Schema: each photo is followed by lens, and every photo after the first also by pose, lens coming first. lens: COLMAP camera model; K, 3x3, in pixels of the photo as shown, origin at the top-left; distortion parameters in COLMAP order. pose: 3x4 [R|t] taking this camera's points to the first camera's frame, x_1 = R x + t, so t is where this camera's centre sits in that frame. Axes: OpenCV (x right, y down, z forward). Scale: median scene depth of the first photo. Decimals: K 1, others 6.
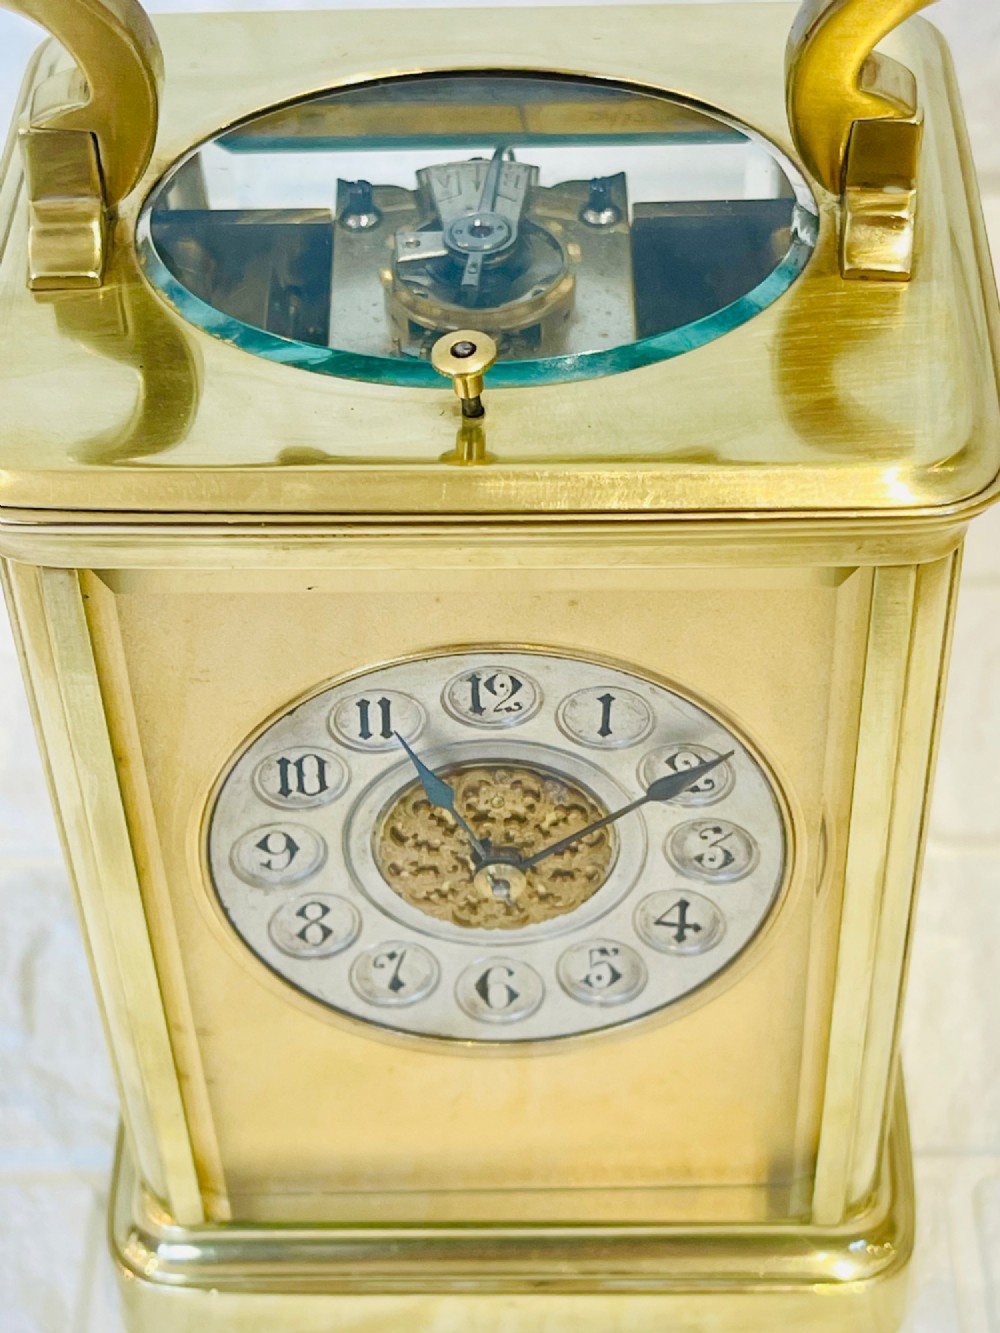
lens RADIAL K [[2635.4, 0, 502.3], [0, 2635.4, 761.7], [0, 0, 1]] dist [0.112216, -0.244232]
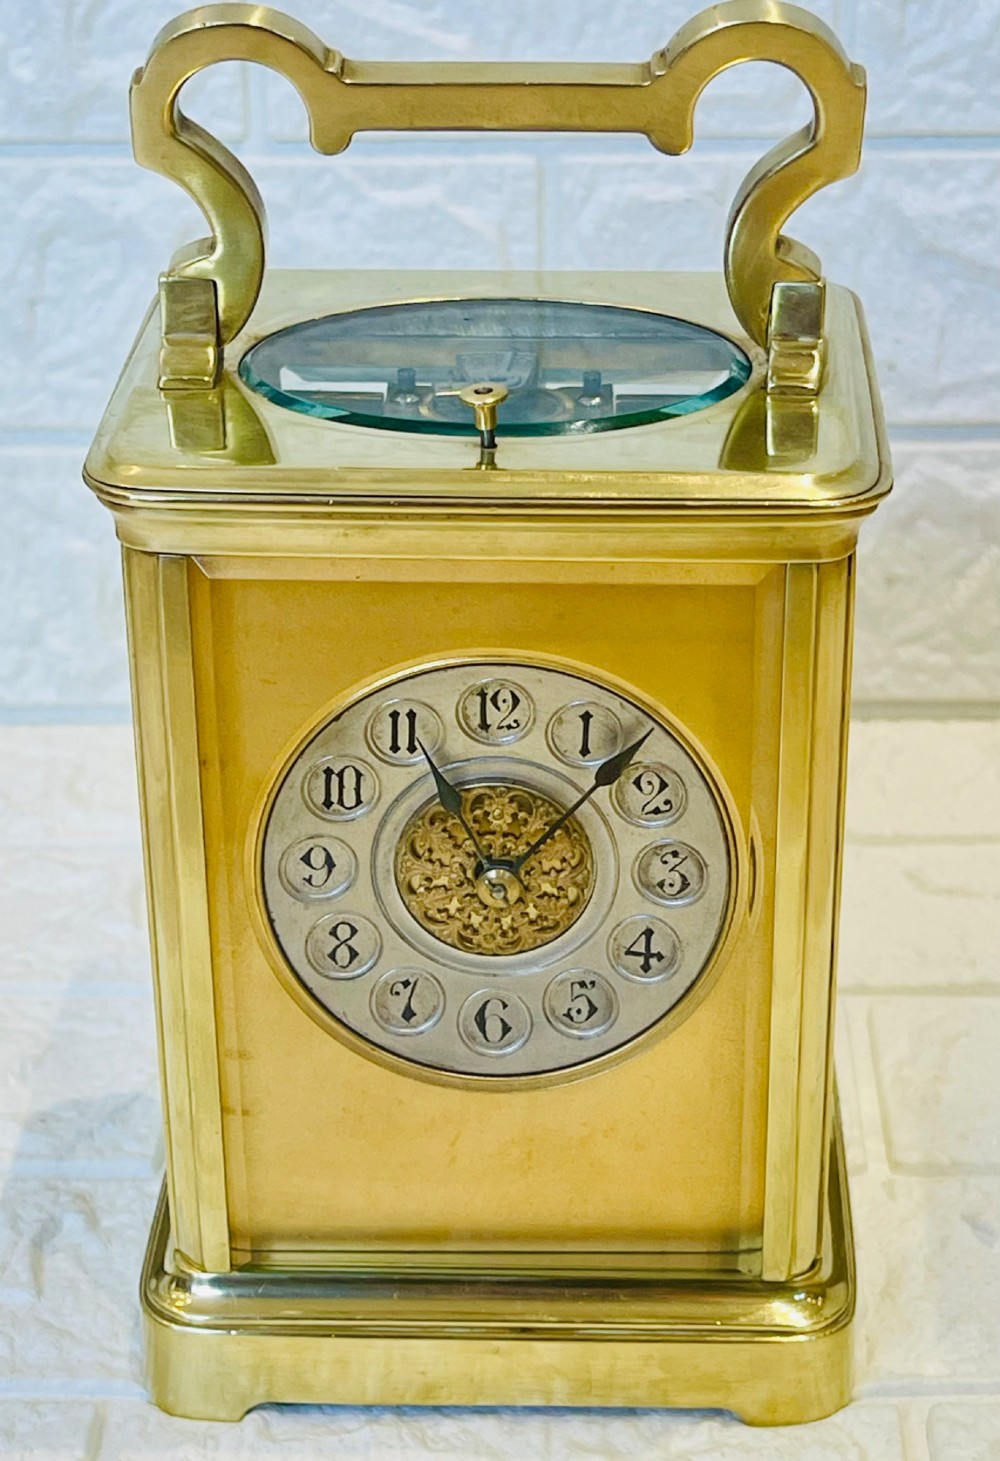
lens RADIAL K [[3053.8, 0, 542.2], [0, 3053.8, 811.7], [0, 0, 1]] dist [0.175290, -0.374513]
pose [[0.999604, 0.028084, 0.001625, 0.016392], [-0.026149, 0.948926, -0.314414, 0.459275], [-0.010371, 0.314247, 0.949284, -0.364452]]
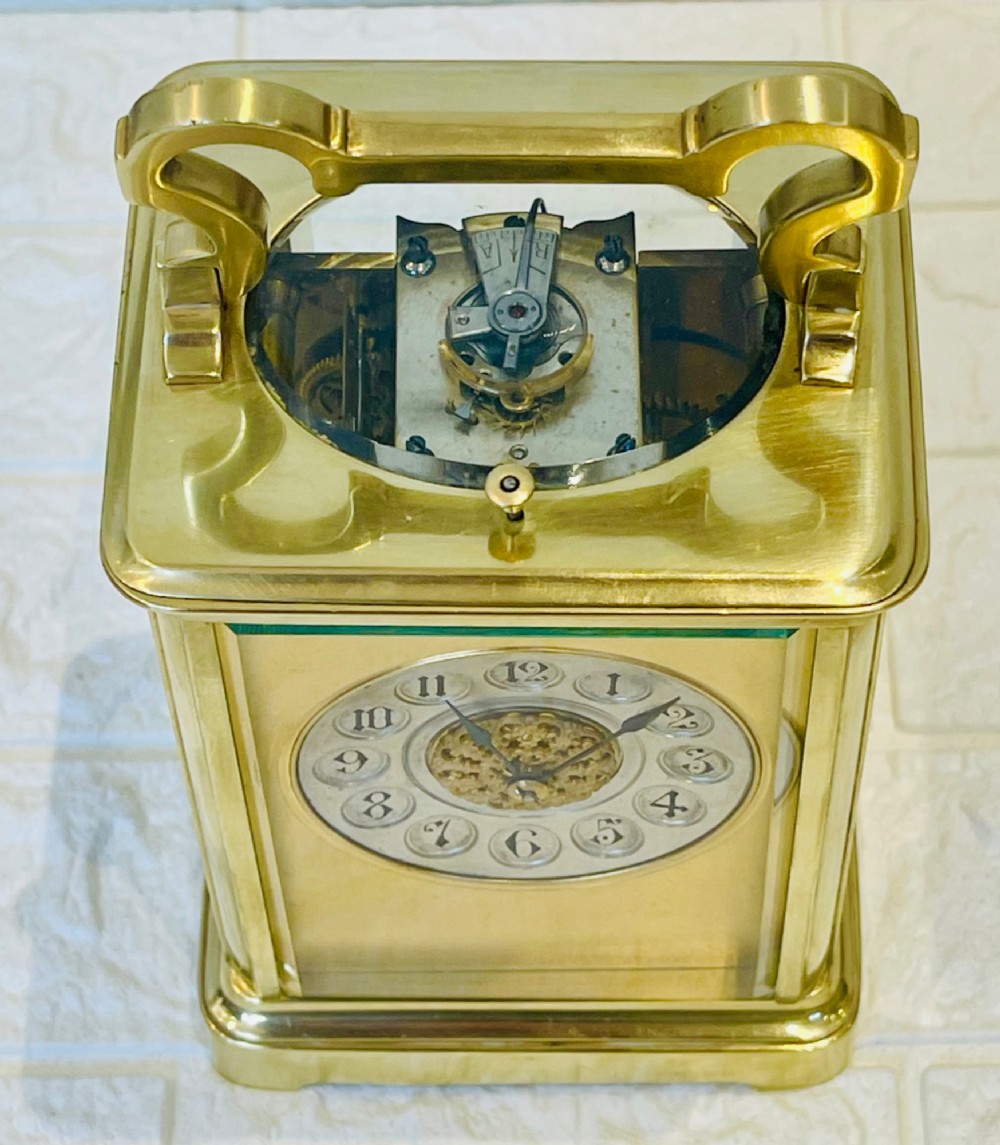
lens RADIAL K [[3114.9, 0, 503.1], [0, 3114.9, 472.8], [0, 0, 1]] dist [-0.030554, 1.332884]
pose [[0.999963, 0.003978, 0.007685, -0.024826], [-0.005178, 0.986592, 0.163125, -0.348056], [-0.006933, -0.163158, 0.986576, -0.447353]]
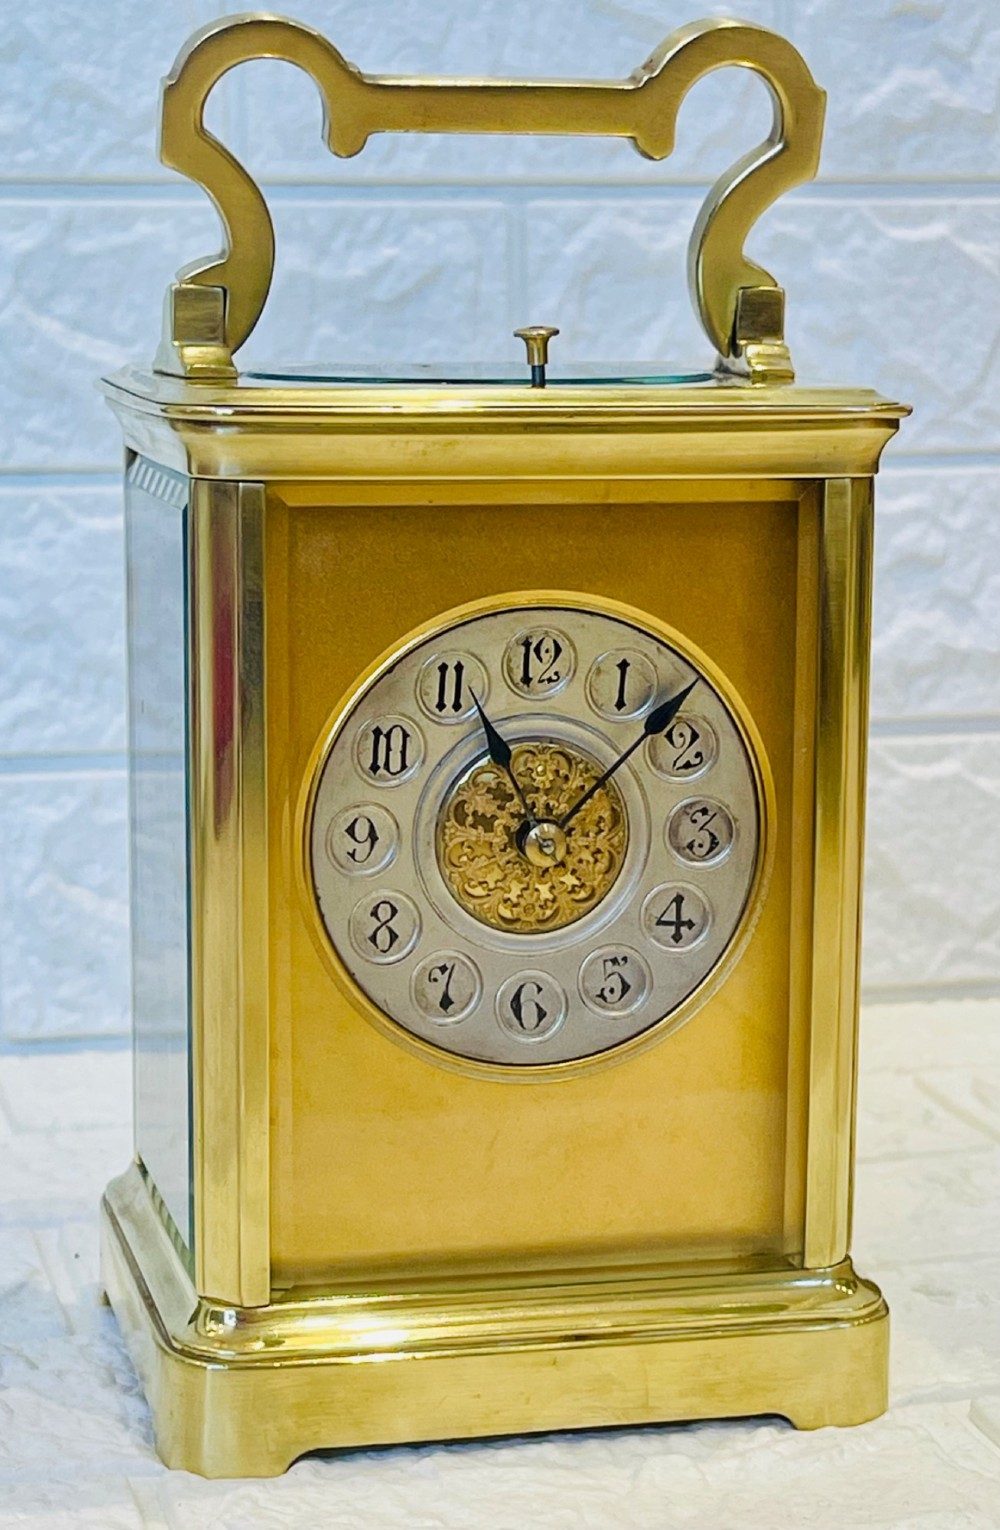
lens RADIAL K [[3222.5, 0, 498.6], [0, 3222.5, 812.3], [0, 0, 1]] dist [0.198074, -0.317578]
pose [[0.968921, -0.007072, 0.247270, -0.396866], [0.149394, 0.813442, -0.562133, 0.881635], [-0.197165, 0.581603, 0.789217, -0.200492]]
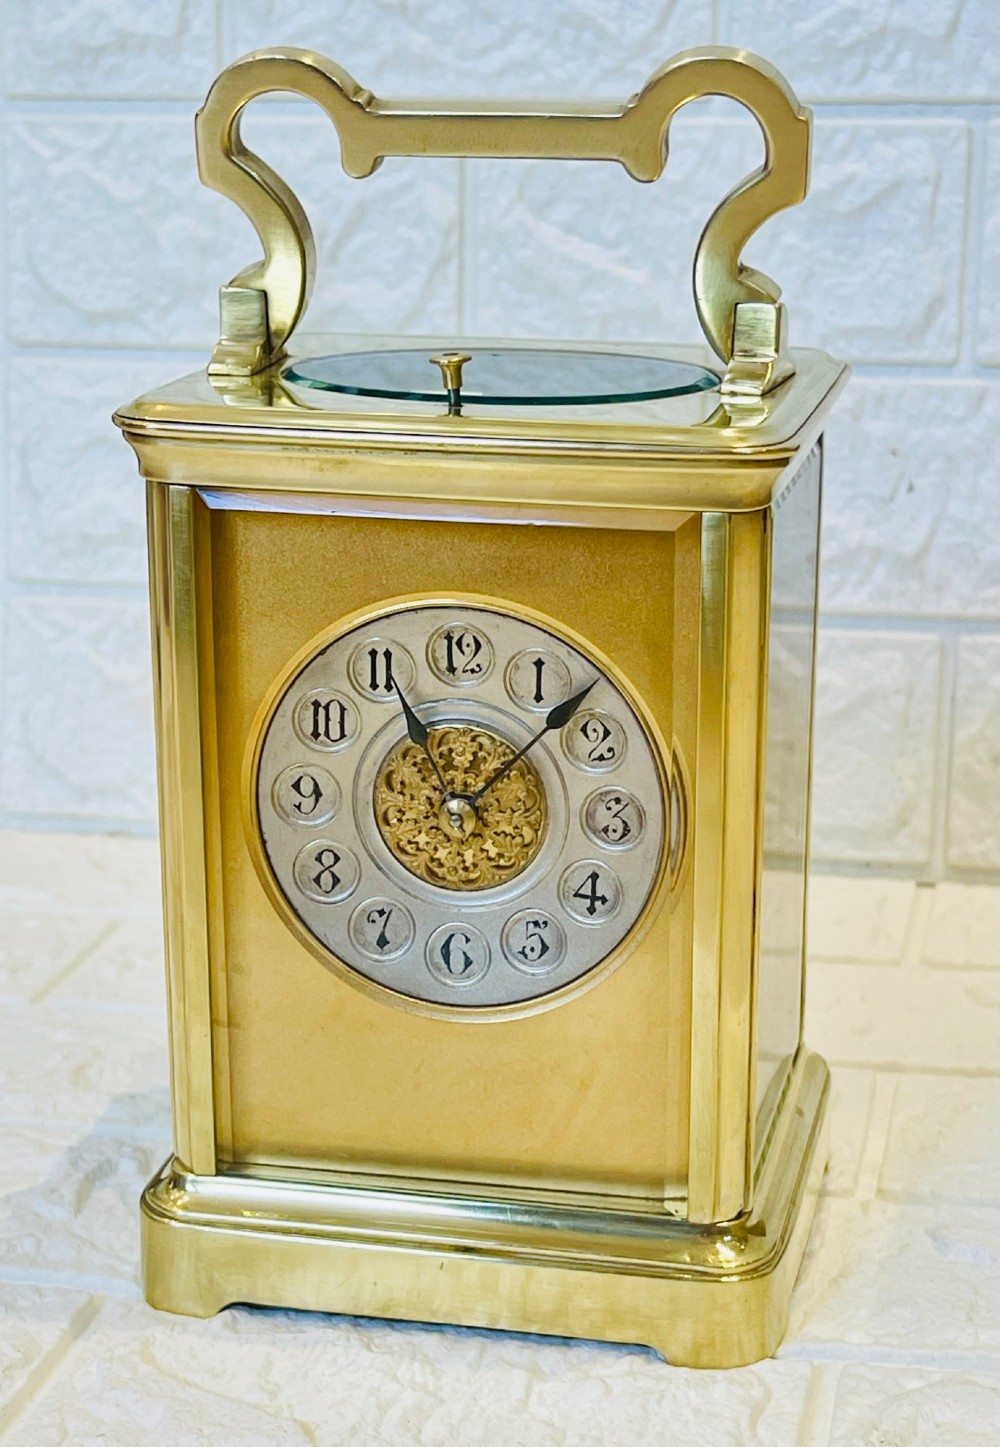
lens RADIAL K [[2675.1, 0, 528.4], [0, 2675.1, 773.4], [0, 0, 1]] dist [0.190207, -0.464702]
pose [[0.980963, 0.087105, -0.173563, 0.276632], [-0.159354, 0.871864, -0.463098, 0.666640], [0.110985, 0.481940, 0.869147, -0.222540]]
